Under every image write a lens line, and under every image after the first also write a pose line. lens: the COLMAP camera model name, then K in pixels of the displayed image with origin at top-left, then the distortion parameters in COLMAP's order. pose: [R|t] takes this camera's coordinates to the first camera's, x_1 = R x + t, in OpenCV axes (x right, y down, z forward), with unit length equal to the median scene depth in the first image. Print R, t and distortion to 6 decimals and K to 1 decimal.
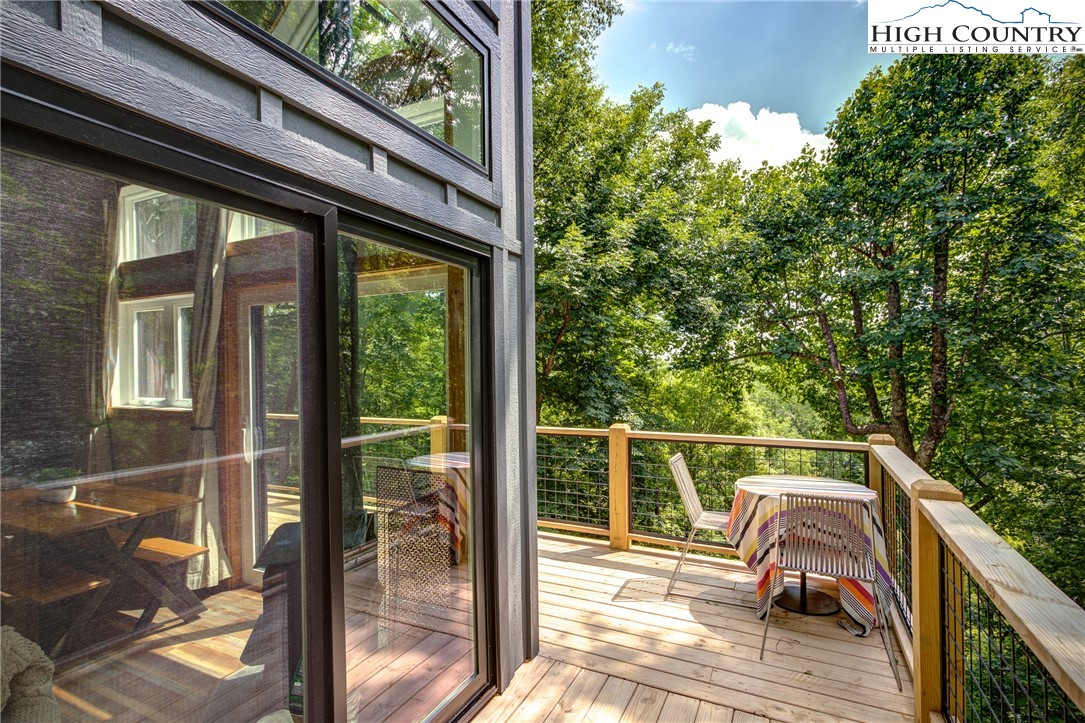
lens RADIAL K [[526.6, 0, 535.3], [0, 526.6, 377.3], [0, 0, 1]] dist [0.002751, 0.000690]
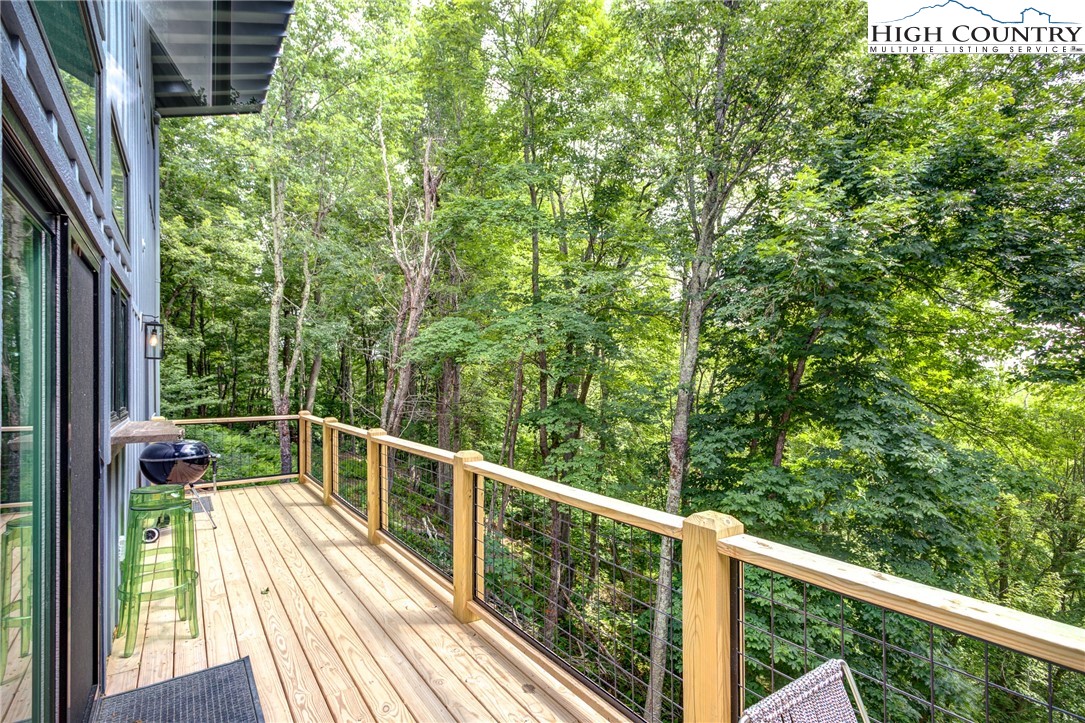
lens RADIAL K [[526.6, 0, 535.3], [0, 526.6, 377.3], [0, 0, 1]] dist [0.002751, 0.000690]
pose [[0.871498, 0.007546, -0.490341, 0.066857], [-0.016391, 0.999771, -0.013746, -0.002697], [0.490126, 0.020016, 0.871422, 0.160359]]
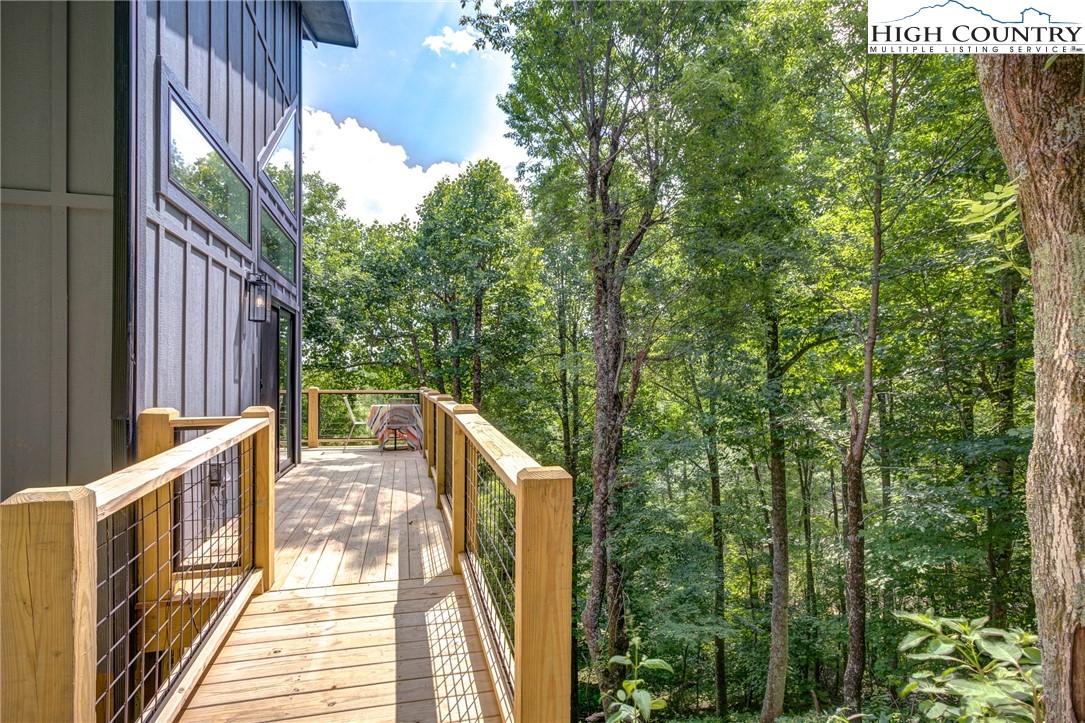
lens RADIAL K [[526.6, 0, 535.3], [0, 526.6, 377.3], [0, 0, 1]] dist [0.002751, 0.000690]
pose [[0.754663, 0.020707, 0.655786, -0.138225], [-0.001925, 0.999567, -0.029347, 0.033092], [-0.656110, 0.020884, 0.754376, -0.288653]]
